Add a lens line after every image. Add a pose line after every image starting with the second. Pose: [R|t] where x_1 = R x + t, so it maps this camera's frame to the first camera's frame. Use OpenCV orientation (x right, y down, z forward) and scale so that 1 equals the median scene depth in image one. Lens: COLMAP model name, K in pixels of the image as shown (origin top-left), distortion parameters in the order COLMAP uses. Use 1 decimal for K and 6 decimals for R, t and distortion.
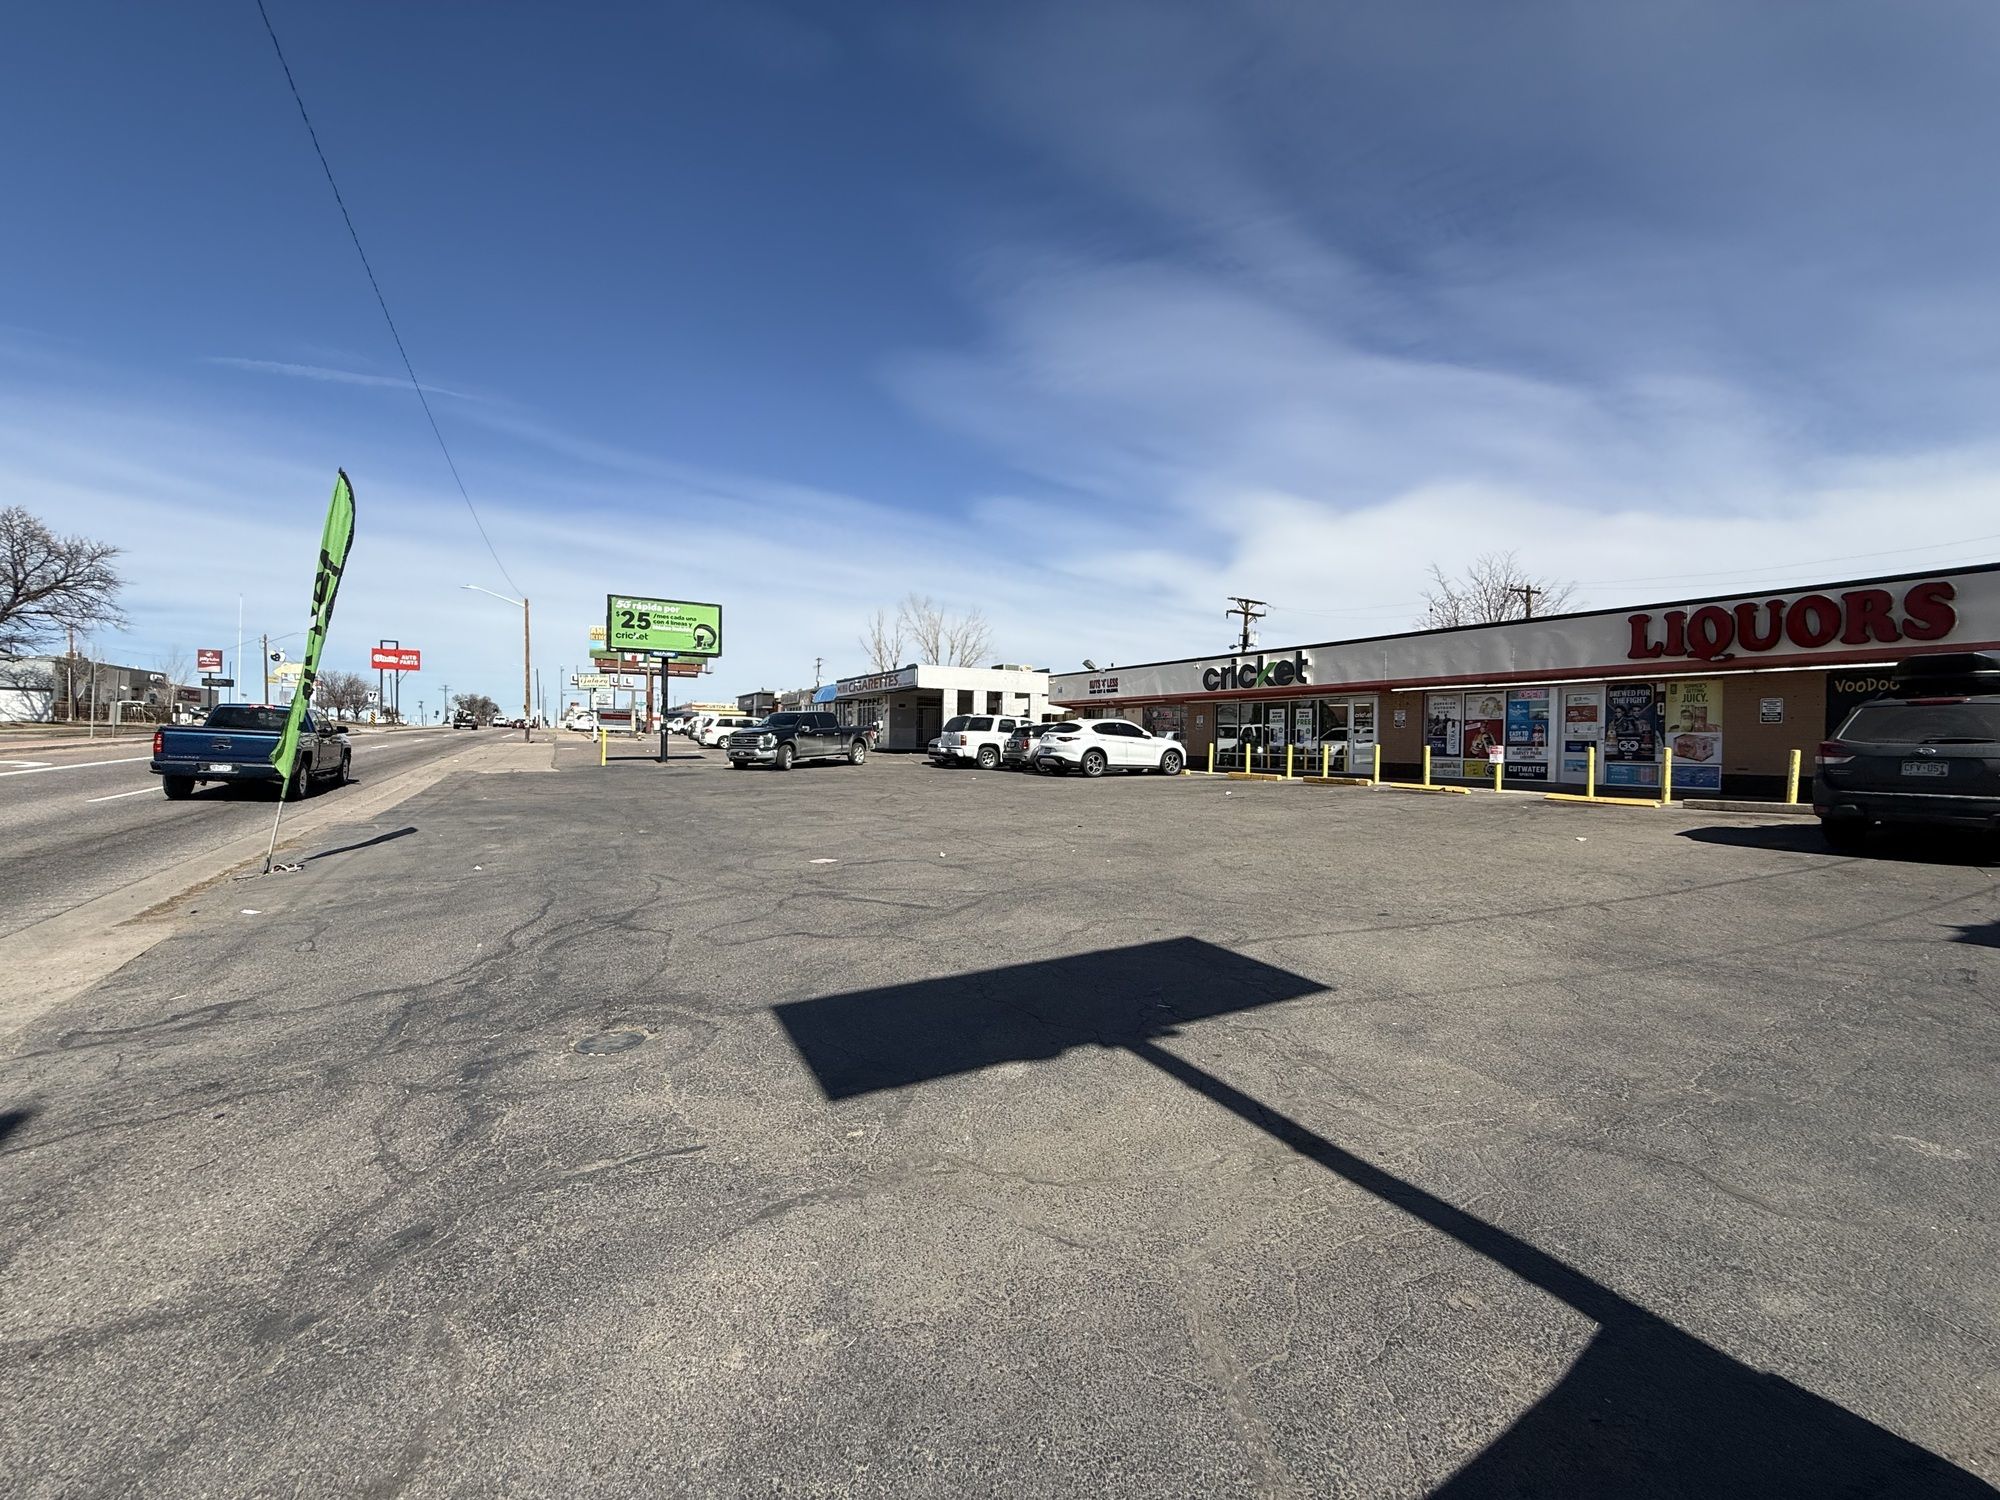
lens RADIAL K [[802.1, 0, 999.9], [0, 802.1, 730.4], [0, 0, 1]] dist [0.000084, 0.000393]
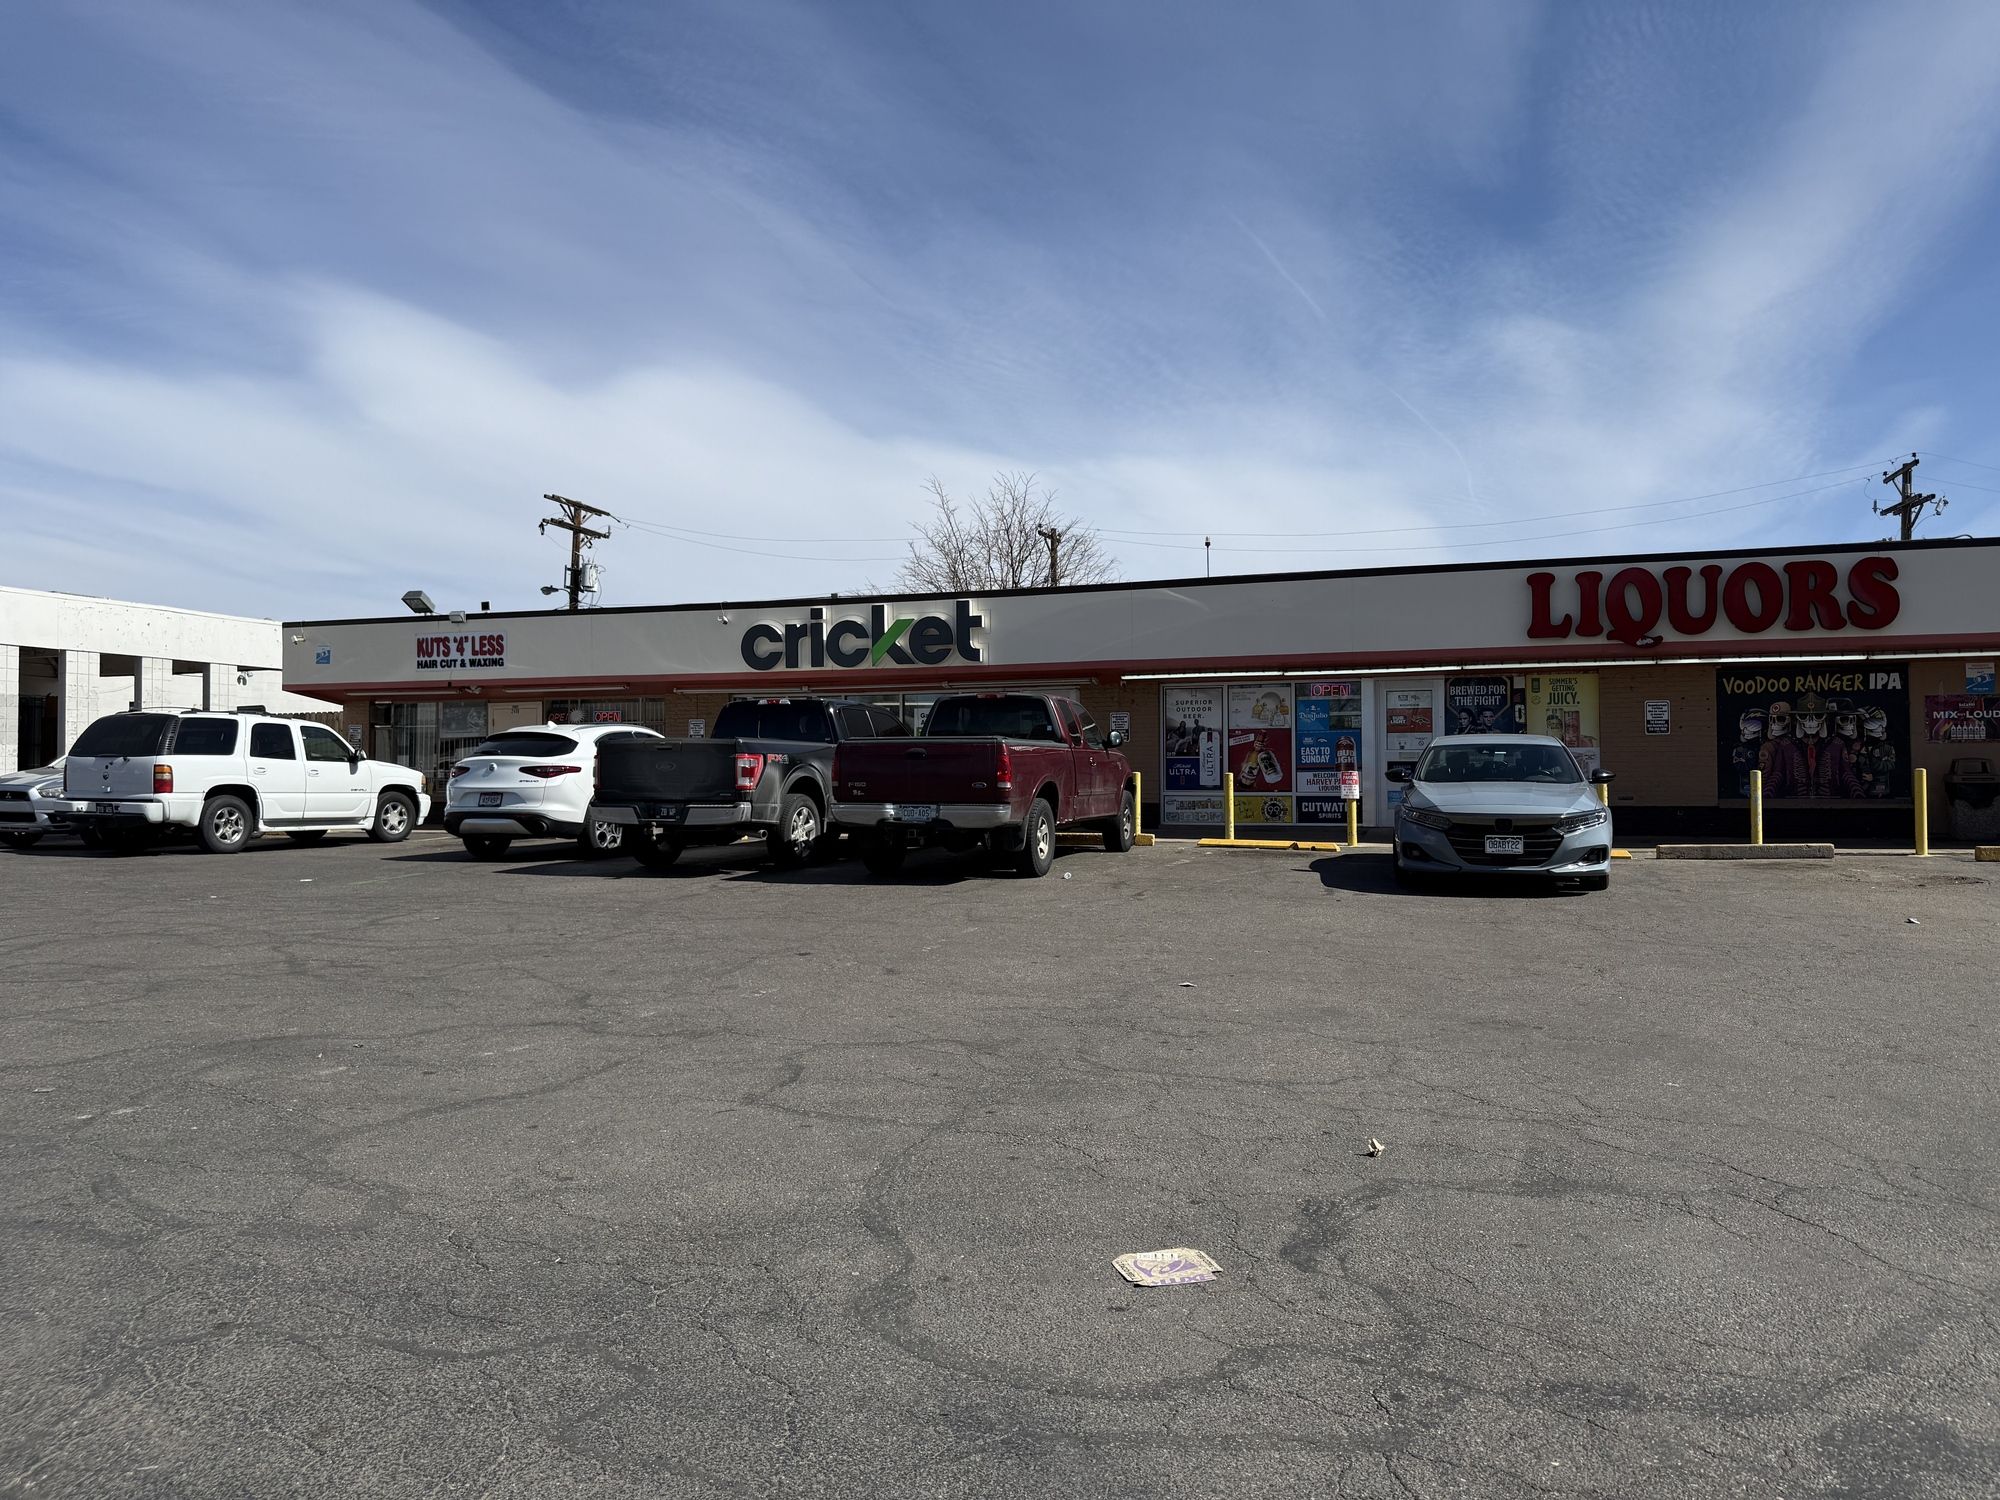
lens RADIAL K [[1405.4, 0, 988.9], [0, 1405.4, 747.2], [0, 0, 1]] dist [0.072566, -0.090174]
pose [[0.753270, -0.003955, 0.657699, -0.233846], [0.005298, 0.999986, -0.000053, -0.000348], [-0.657690, 0.003525, 0.753281, 0.282769]]
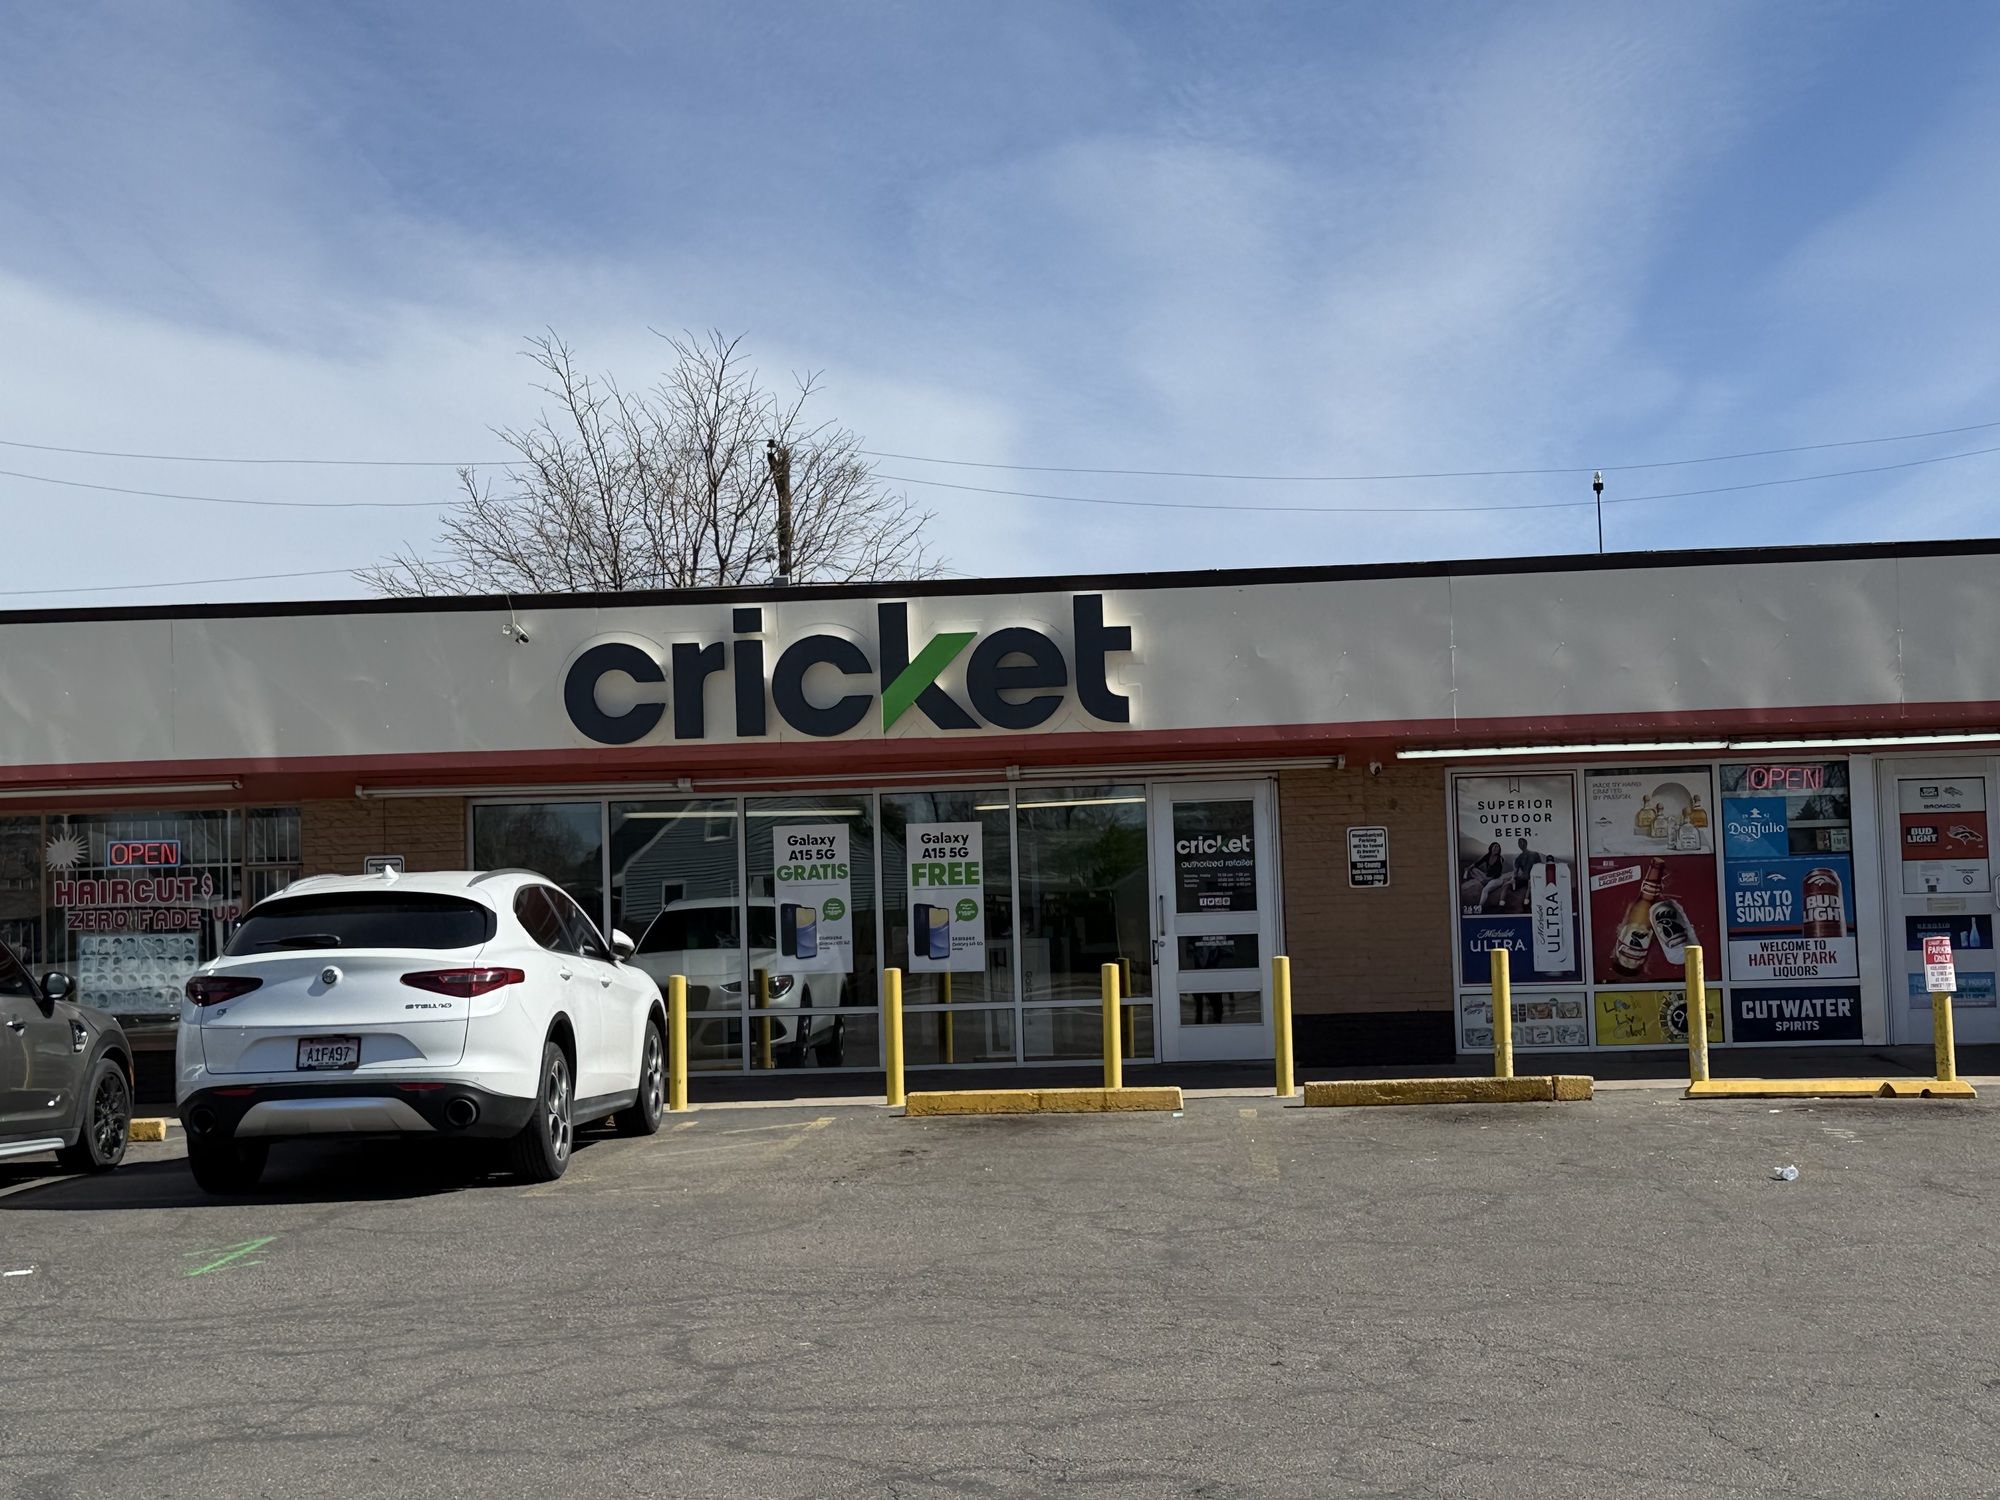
lens RADIAL K [[2805.0, 0, 1002.4], [0, 2805.0, 760.5], [0, 0, 1]] dist [0.095356, 0.000000]
pose [[0.537701, 0.022757, 0.842828, -0.394406], [0.025210, 0.998755, -0.043050, -0.008515], [-0.842758, 0.044396, 0.536458, 0.550836]]
